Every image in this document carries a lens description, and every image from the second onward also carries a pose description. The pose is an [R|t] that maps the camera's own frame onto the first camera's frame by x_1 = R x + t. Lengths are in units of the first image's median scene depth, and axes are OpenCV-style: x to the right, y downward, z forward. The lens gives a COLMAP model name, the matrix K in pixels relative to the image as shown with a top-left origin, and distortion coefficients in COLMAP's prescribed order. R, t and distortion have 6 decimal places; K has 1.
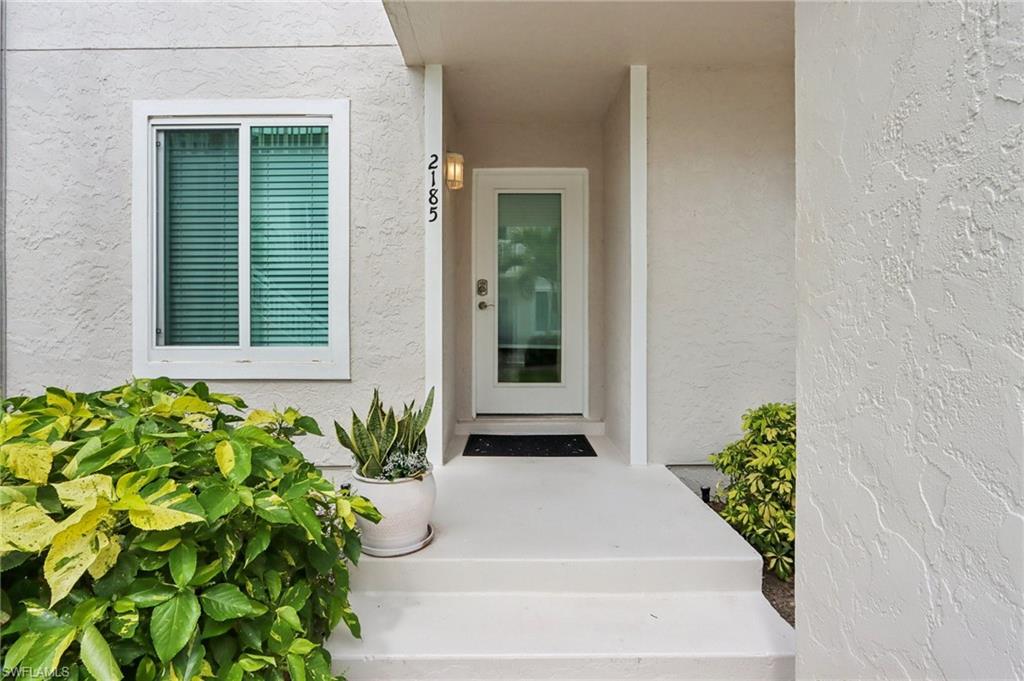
lens RADIAL K [[518.4, 0, 529.6], [0, 518.4, 327.0], [0, 0, 1]] dist [-0.020569, -0.000187]
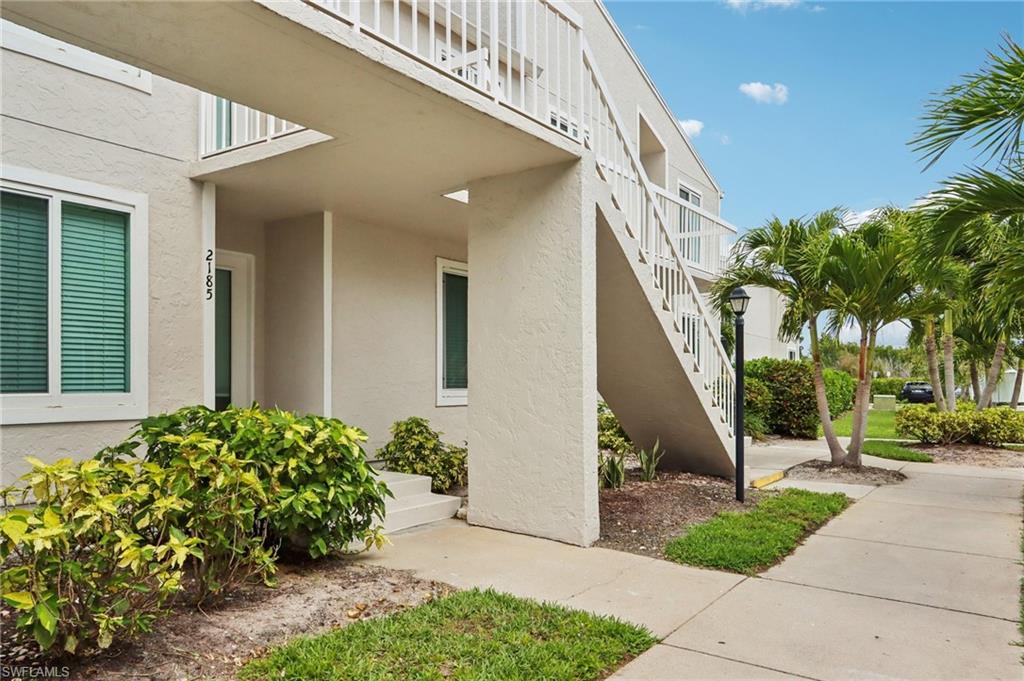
lens RADIAL K [[736.7, 0, 501.3], [0, 736.7, 367.6], [0, 0, 1]] dist [-0.002782, -0.000800]
pose [[0.583384, 0.013367, 0.812086, -1.299115], [-0.005291, 0.999906, -0.012658, -0.004885], [-0.812179, 0.003087, 0.583400, -0.744175]]
